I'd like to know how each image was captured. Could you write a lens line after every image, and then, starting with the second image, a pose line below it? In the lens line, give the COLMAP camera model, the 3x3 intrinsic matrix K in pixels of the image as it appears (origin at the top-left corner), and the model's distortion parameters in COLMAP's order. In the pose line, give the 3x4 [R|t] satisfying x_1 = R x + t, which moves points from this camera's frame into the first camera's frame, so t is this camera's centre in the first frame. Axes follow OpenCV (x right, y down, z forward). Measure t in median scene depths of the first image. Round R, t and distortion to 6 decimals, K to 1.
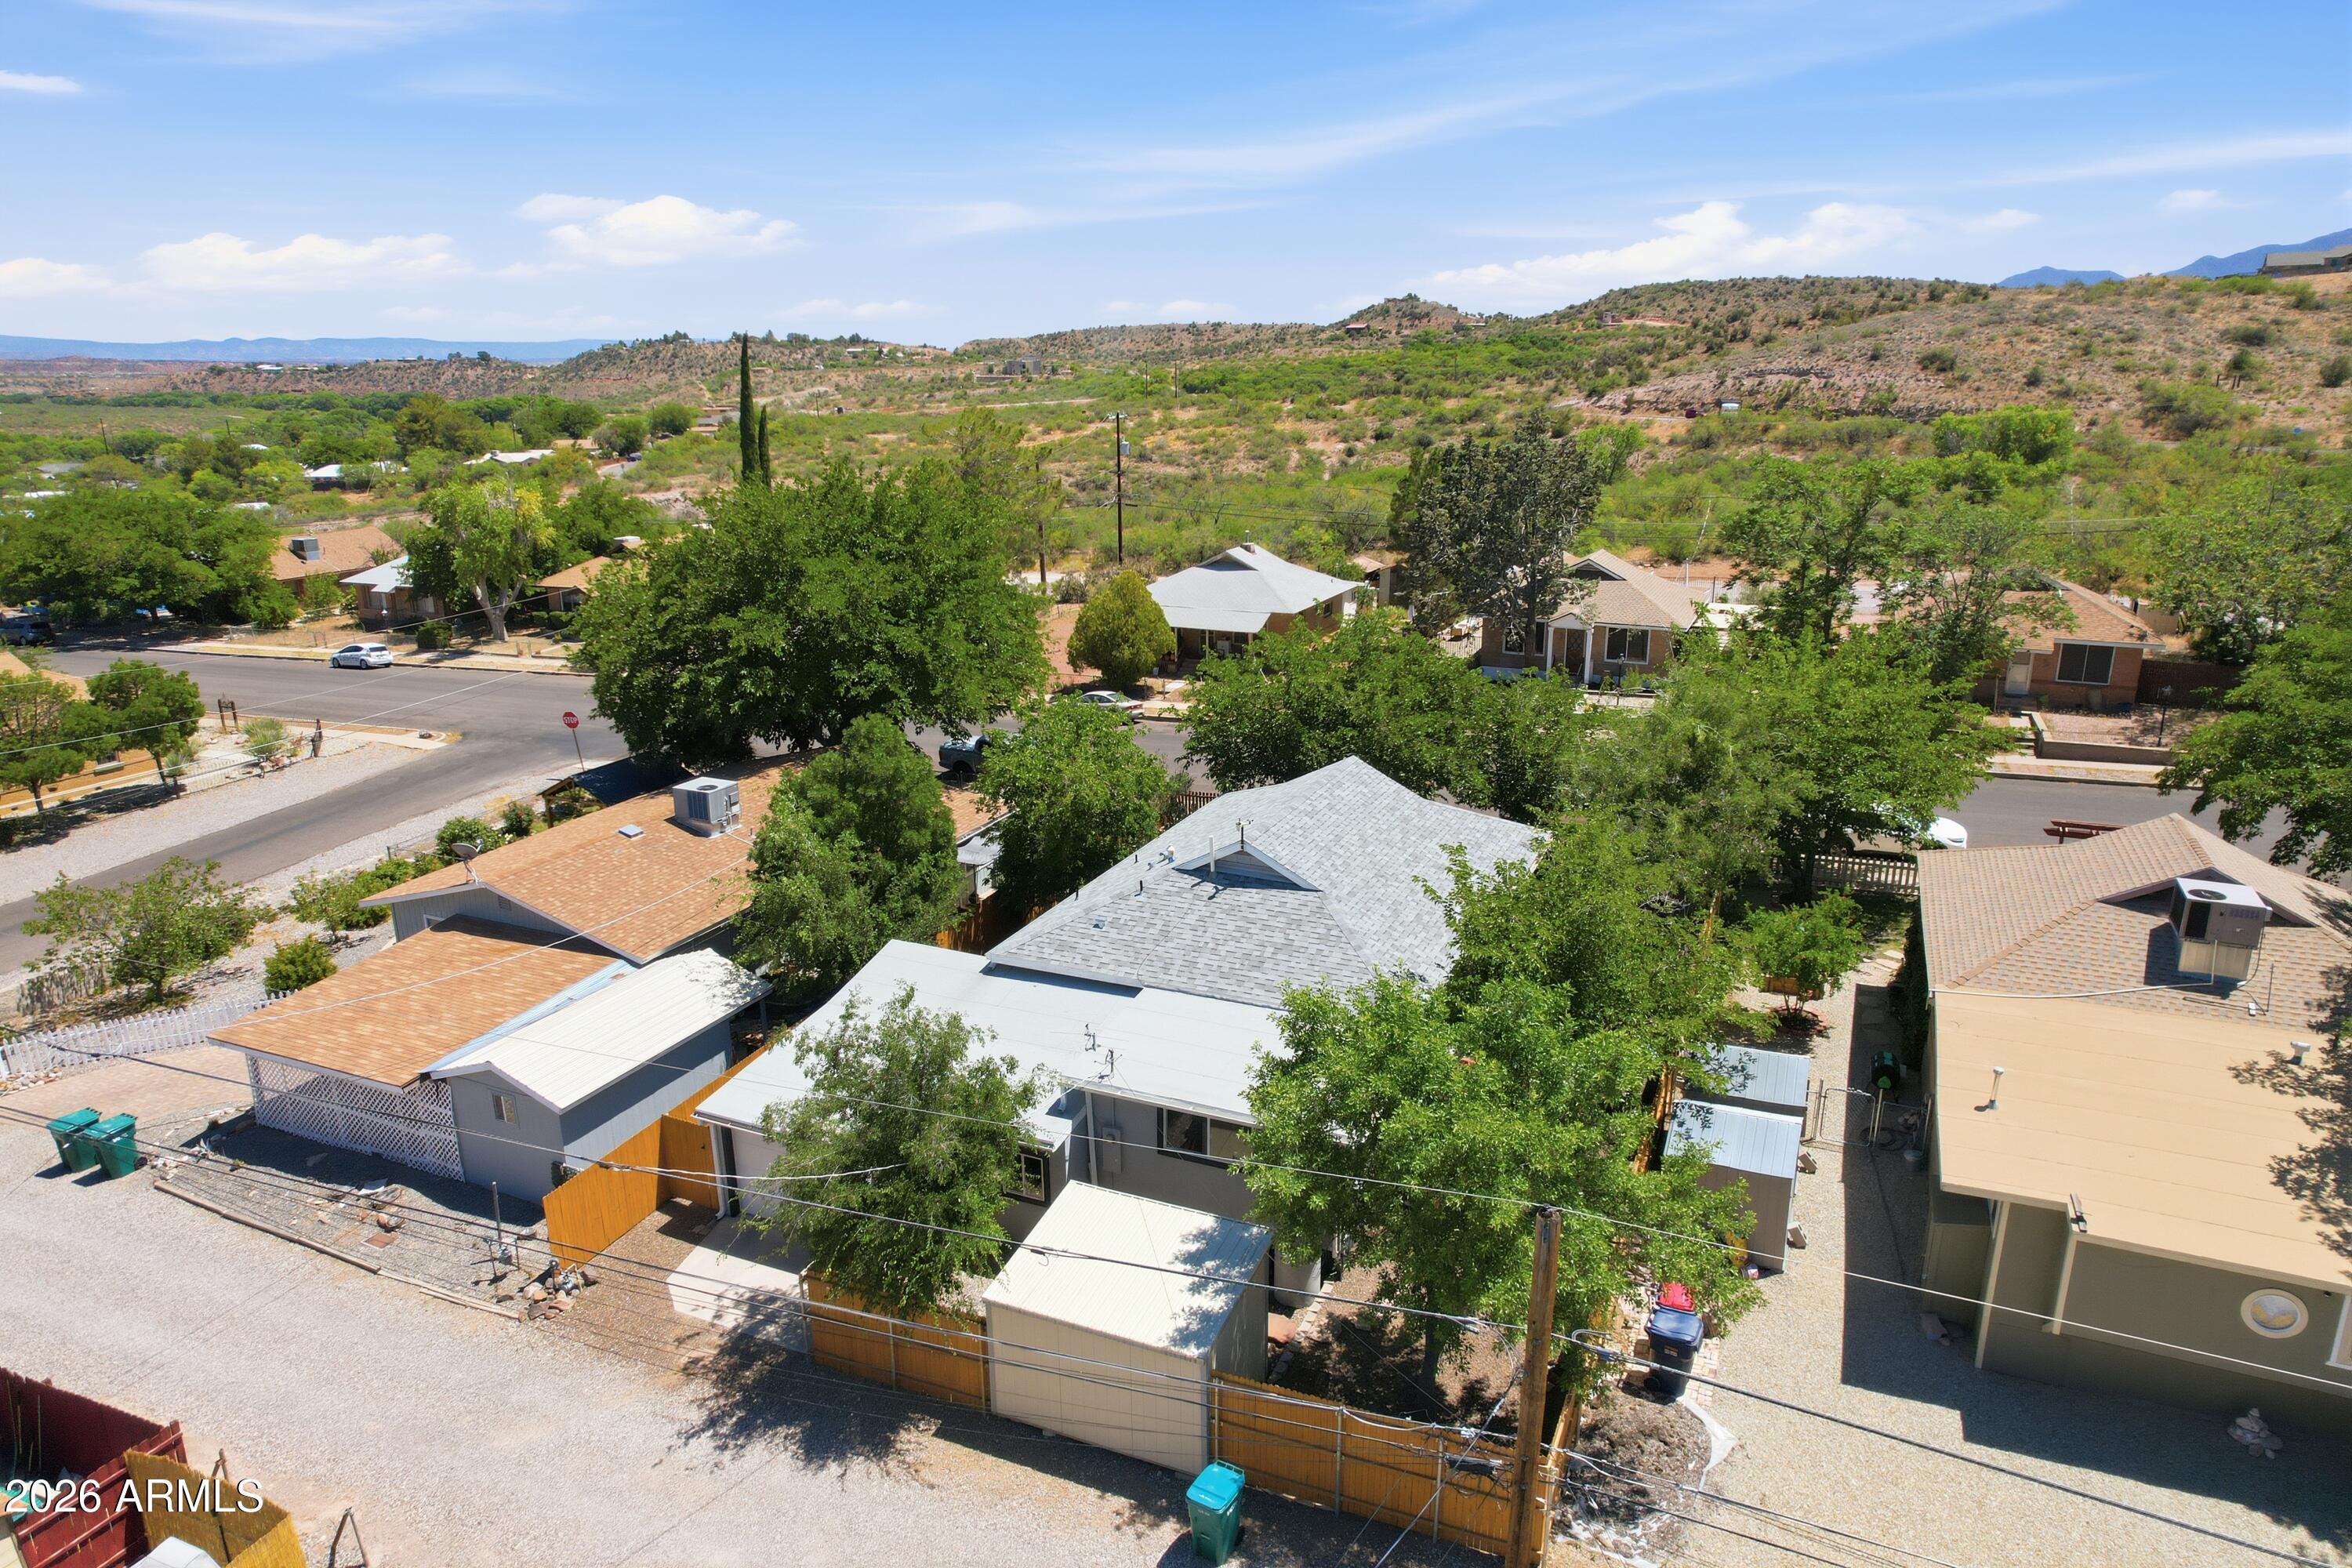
lens RADIAL K [[1515.3, 0, 1188.6], [0, 1515.3, 779.5], [0, 0, 1]] dist [-0.098832, 0.090368]
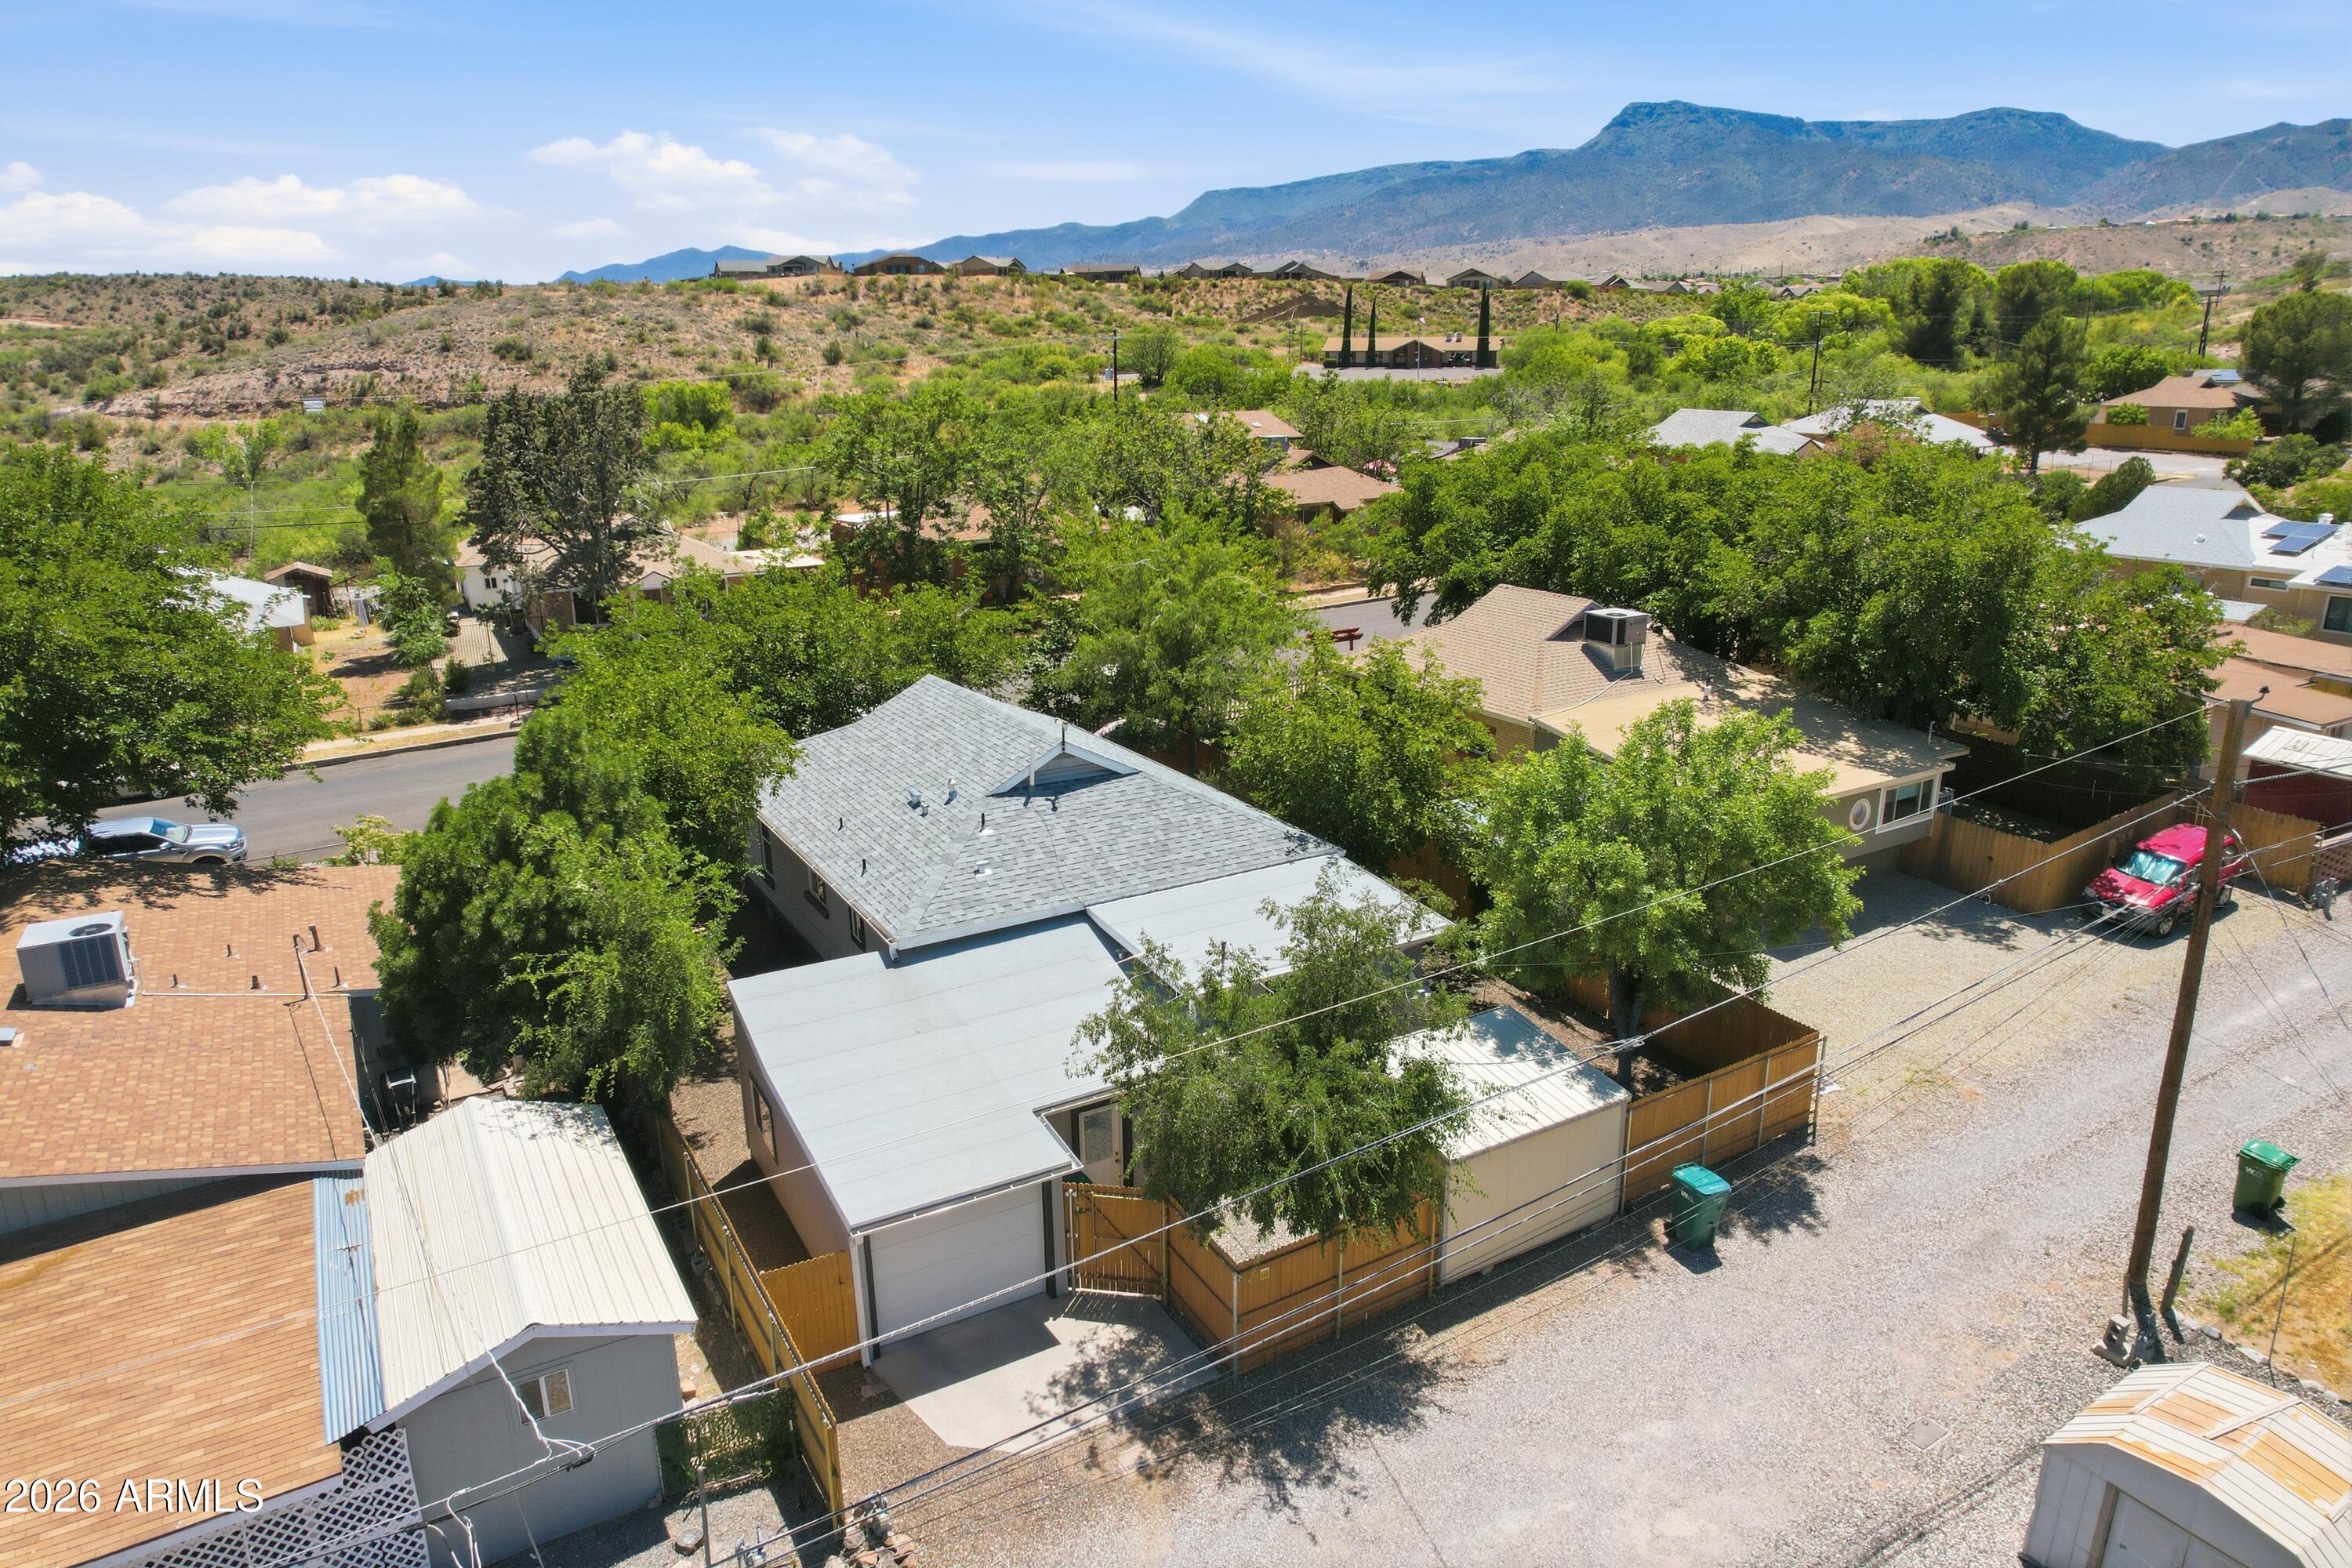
lens RADIAL K [[1515.3, 0, 1188.6], [0, 1515.3, 779.5], [0, 0, 1]] dist [-0.098832, 0.090368]
pose [[0.568444, -0.222433, 0.792083, -0.103115], [0.227192, 0.967762, 0.108721, -0.003323], [-0.790731, 0.118154, 0.600653, 0.058482]]
